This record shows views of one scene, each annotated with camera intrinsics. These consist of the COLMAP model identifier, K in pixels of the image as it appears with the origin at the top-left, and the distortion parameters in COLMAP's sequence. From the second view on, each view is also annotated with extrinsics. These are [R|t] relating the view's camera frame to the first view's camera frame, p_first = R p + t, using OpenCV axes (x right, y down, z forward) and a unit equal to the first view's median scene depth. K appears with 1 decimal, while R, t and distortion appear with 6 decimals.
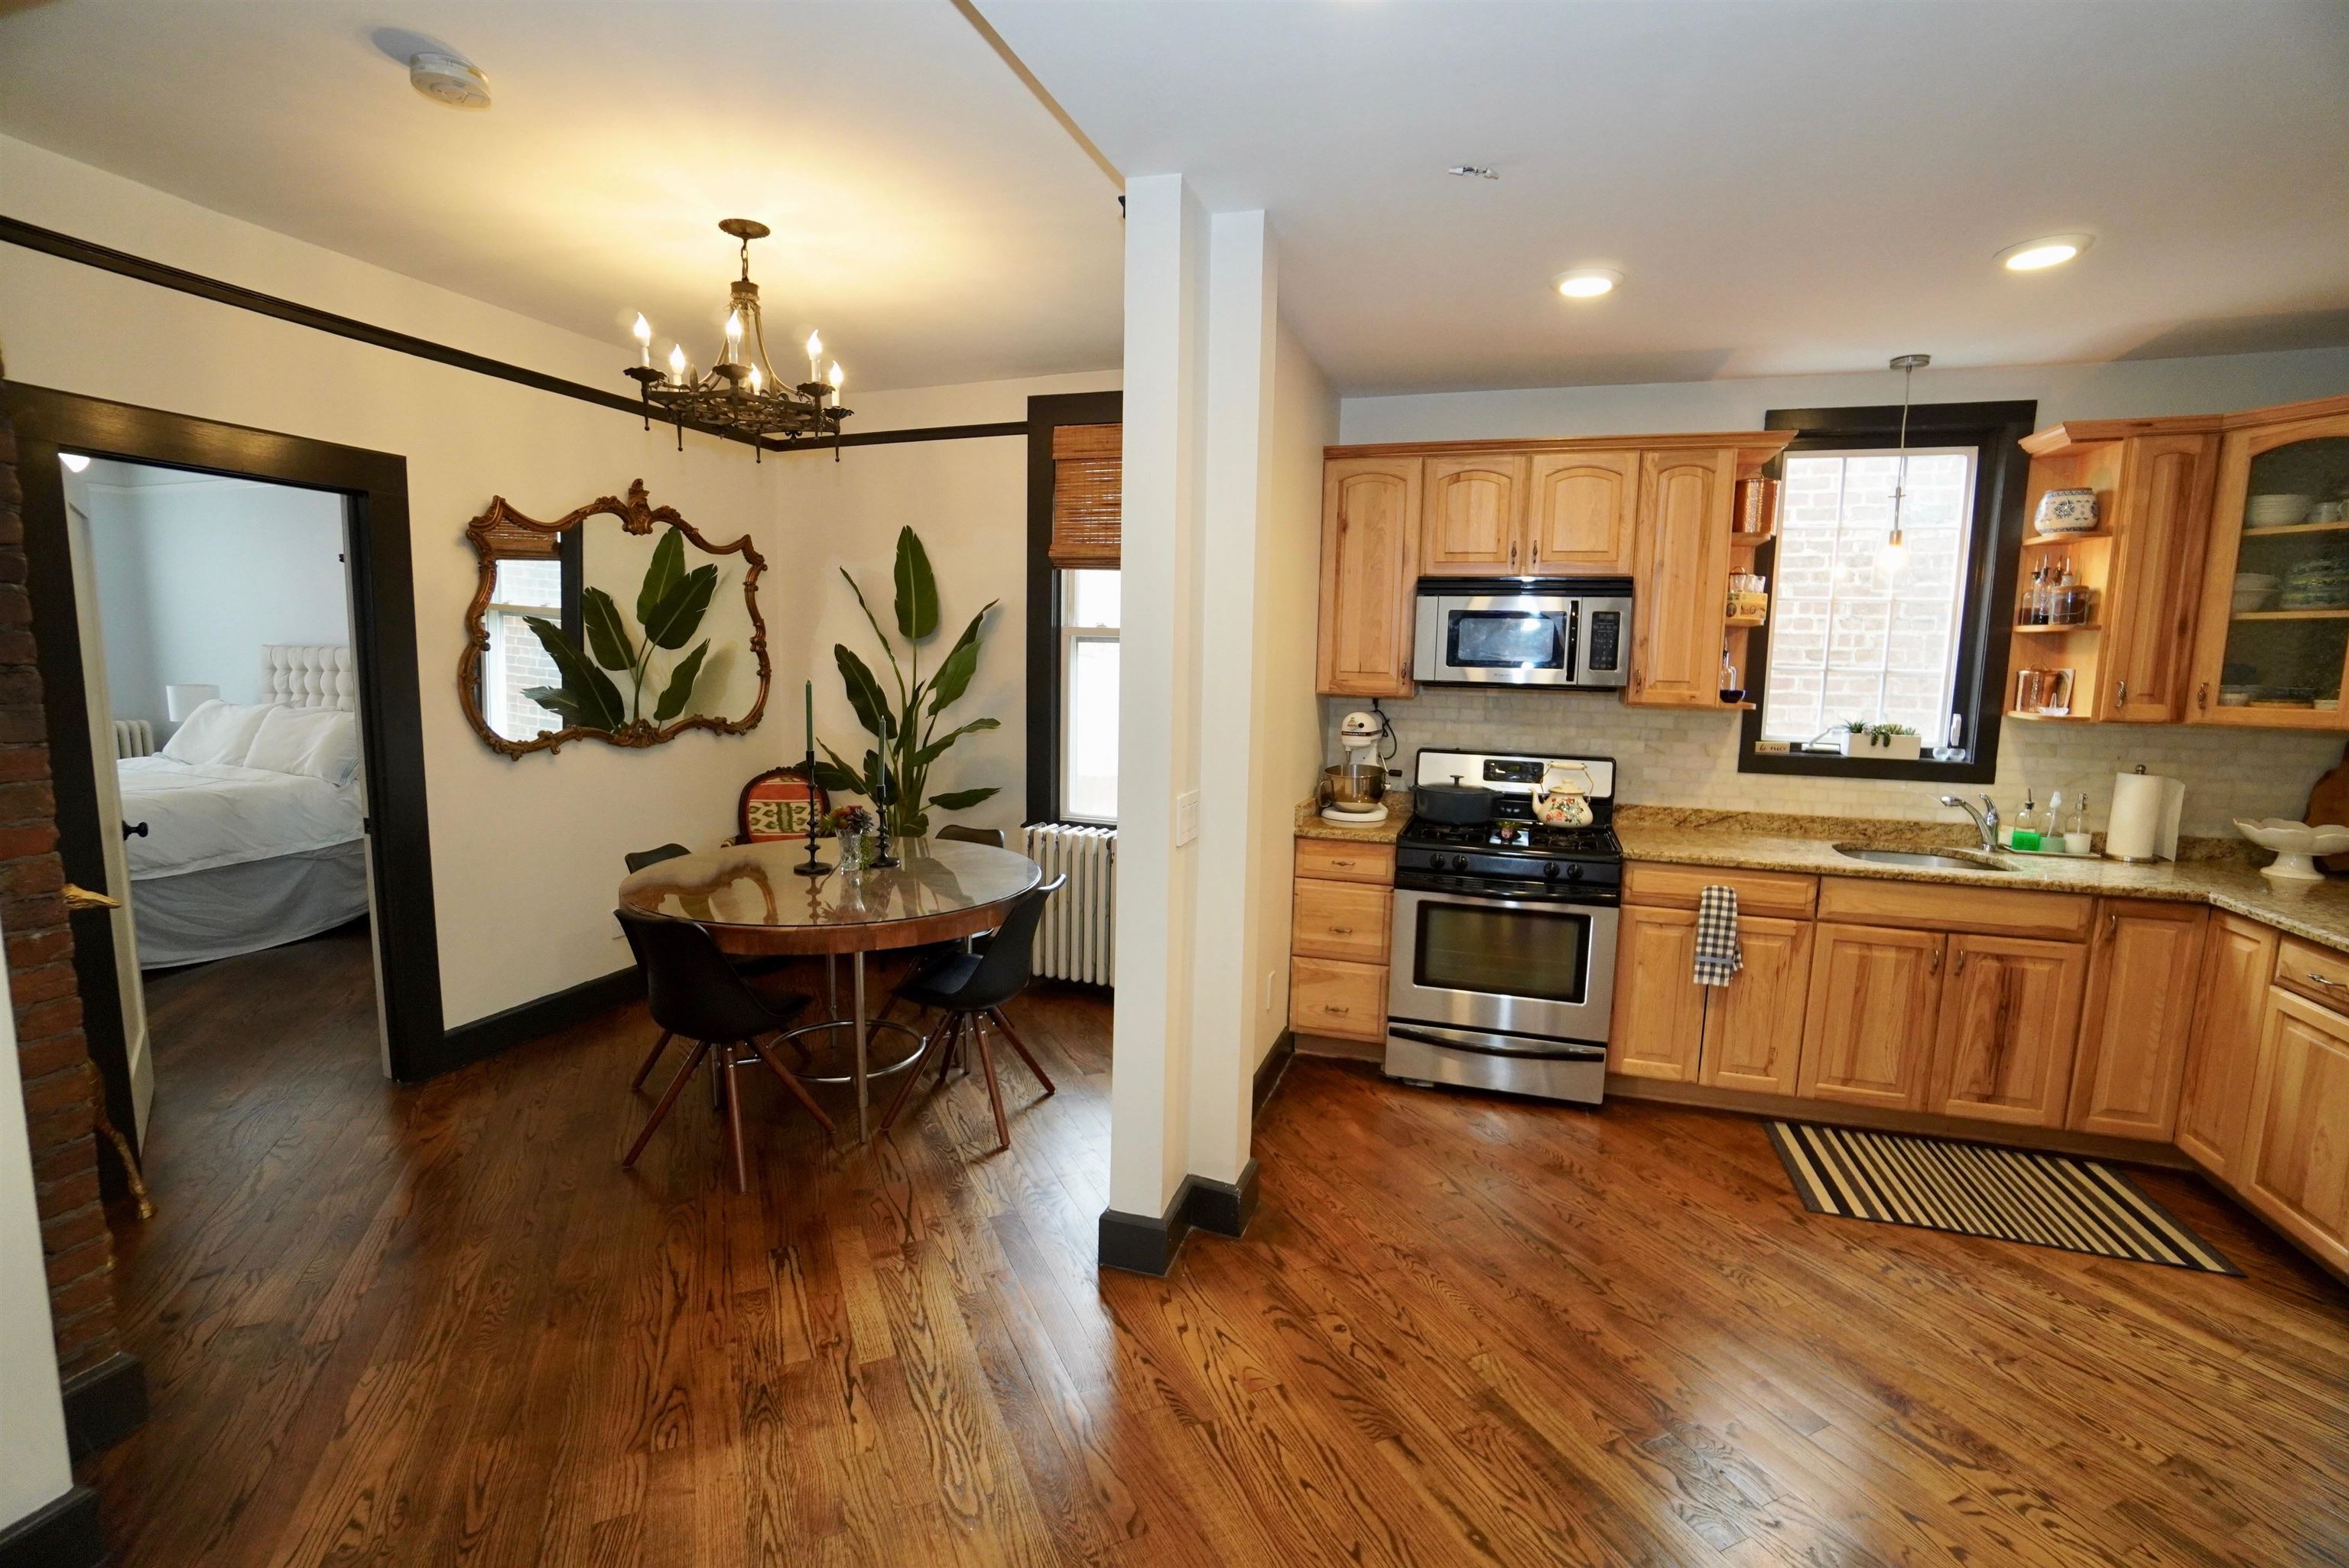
lens RADIAL K [[1027.4, 0, 1161.0], [0, 1027.4, 783.1], [0, 0, 1]] dist [-0.063331, 0.021670]
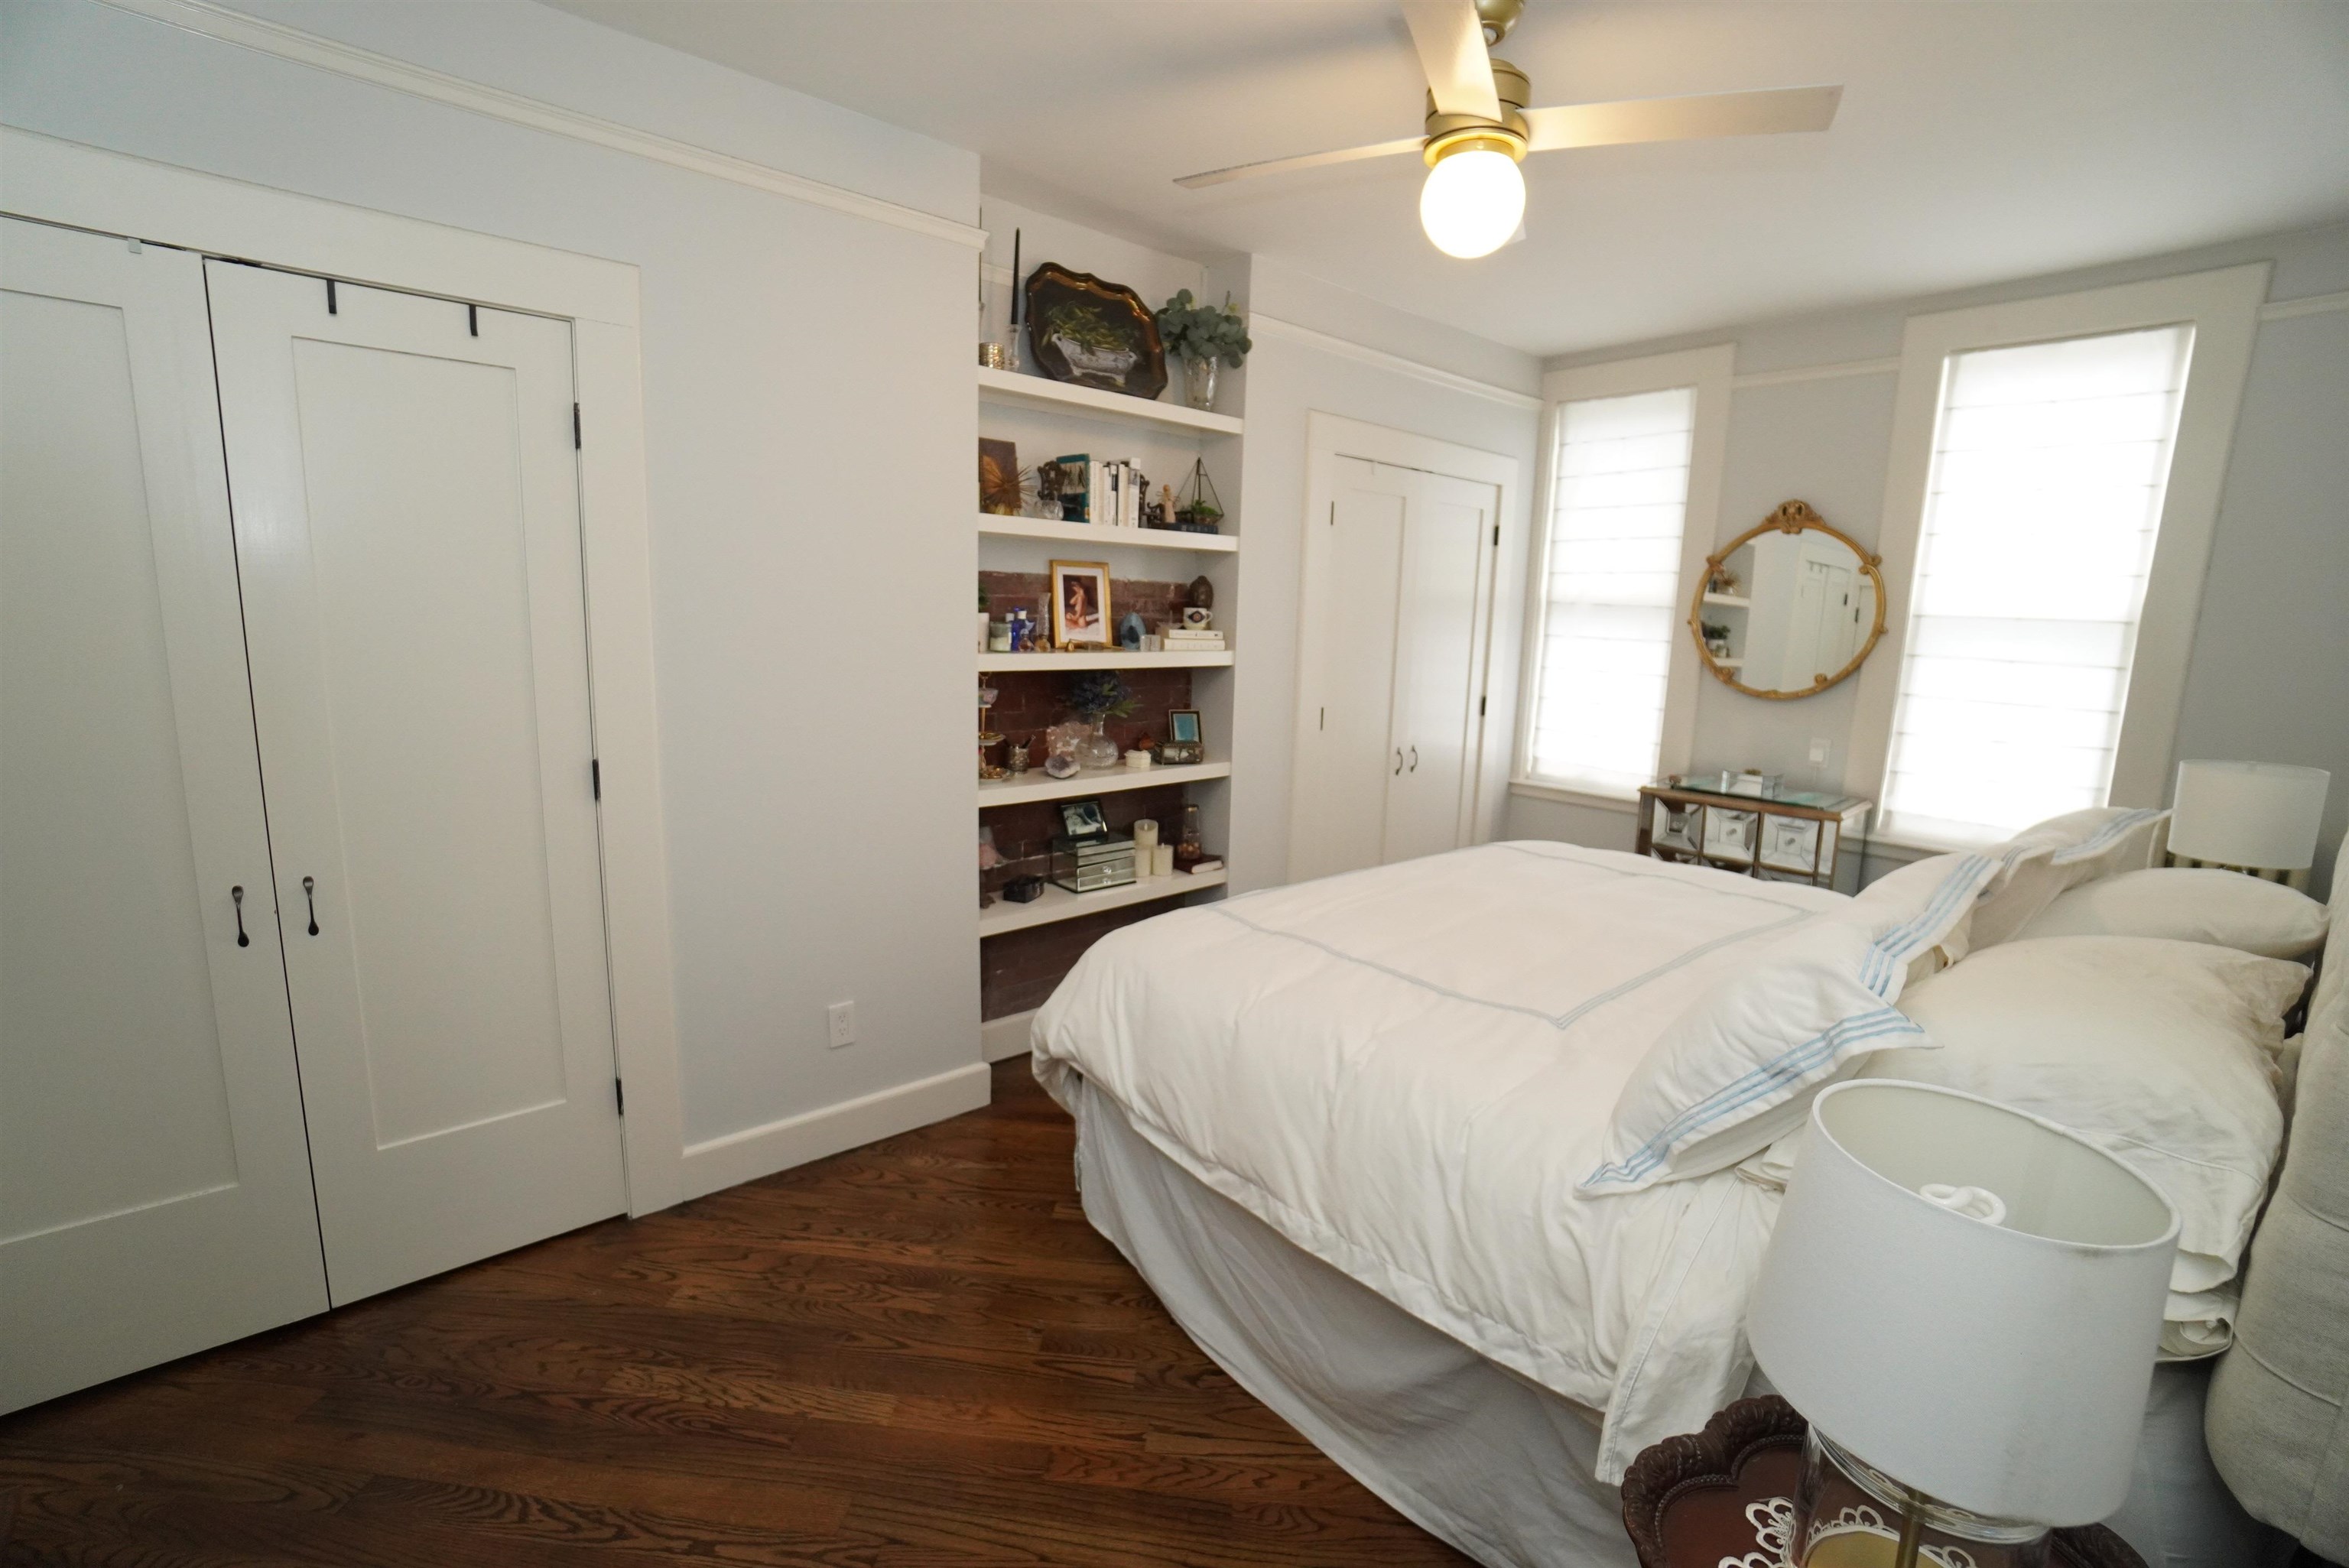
lens RADIAL K [[1027.4, 0, 1161.0], [0, 1027.4, 783.1], [0, 0, 1]] dist [-0.063331, 0.021670]
pose [[-0.502343, 0.110412, -0.857590, -0.759456], [-0.136309, 0.969300, 0.204639, -0.191280], [0.853857, 0.219696, -0.471871, 1.390022]]
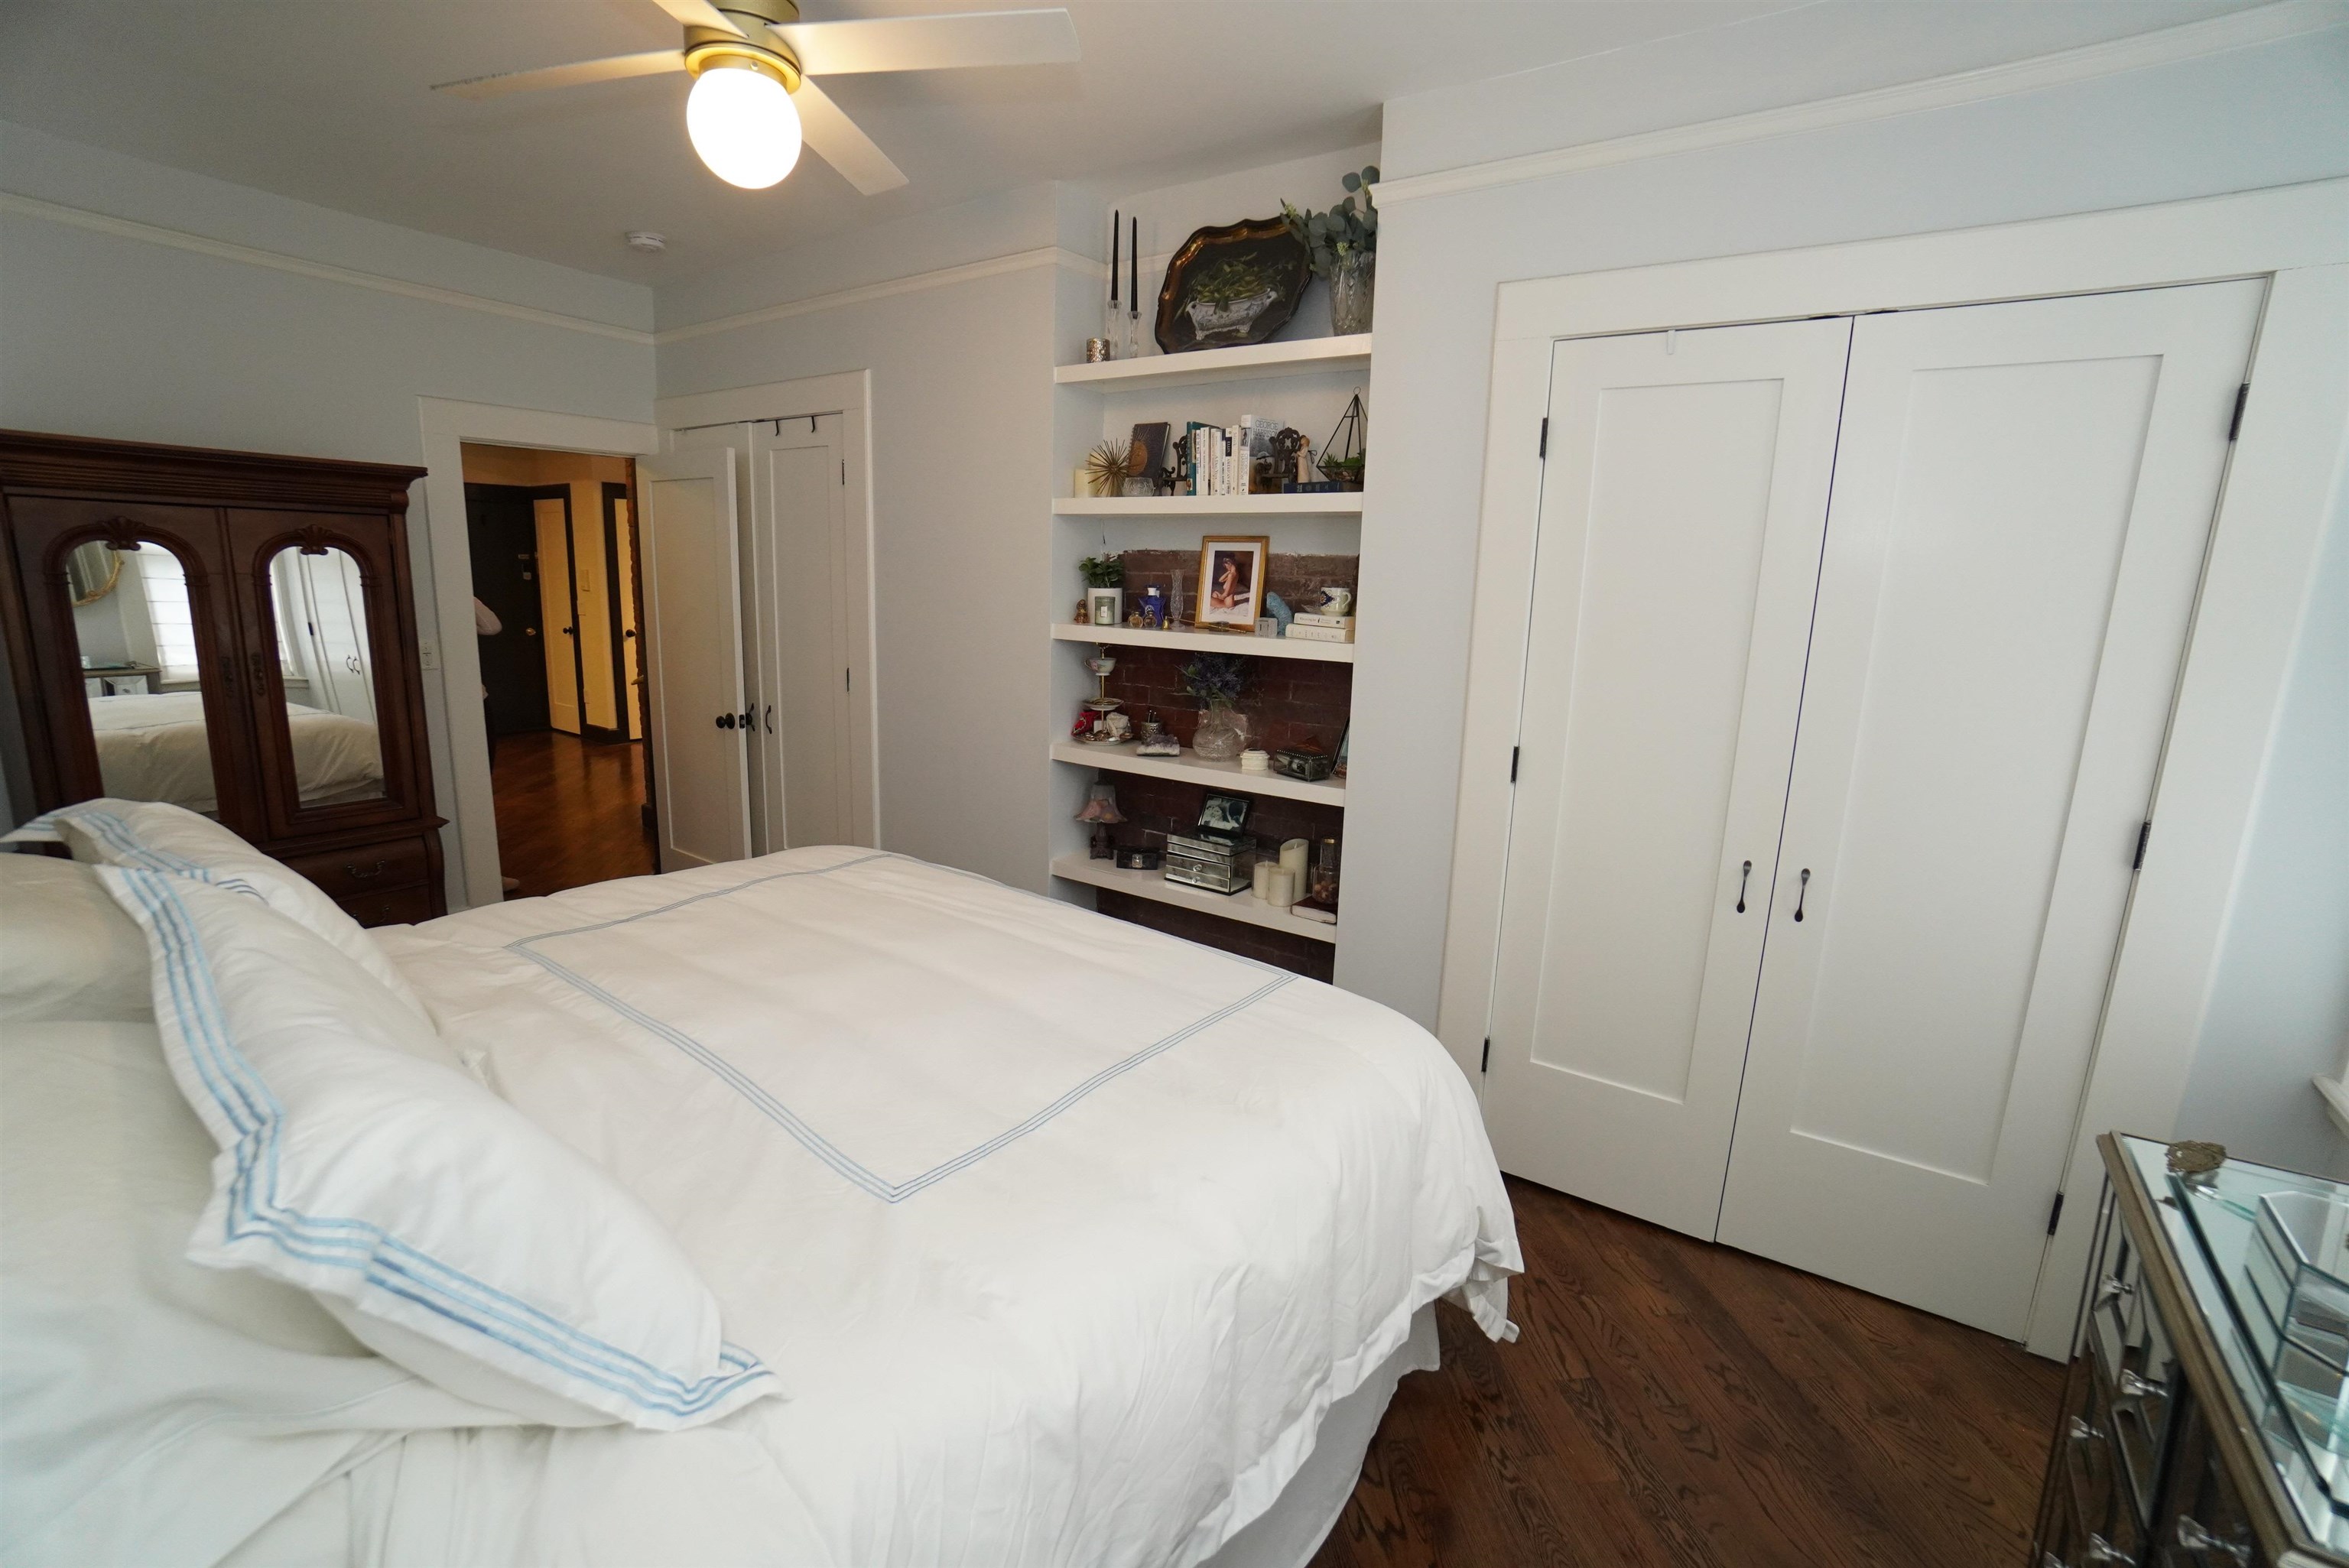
lens RADIAL K [[1027.4, 0, 1161.0], [0, 1027.4, 783.1], [0, 0, 1]] dist [-0.063331, 0.021670]
pose [[-0.958970, -0.109797, 0.261382, -1.713268], [-0.024994, 0.951113, 0.307829, -0.250622], [-0.282403, 0.288665, -0.914834, 1.703136]]
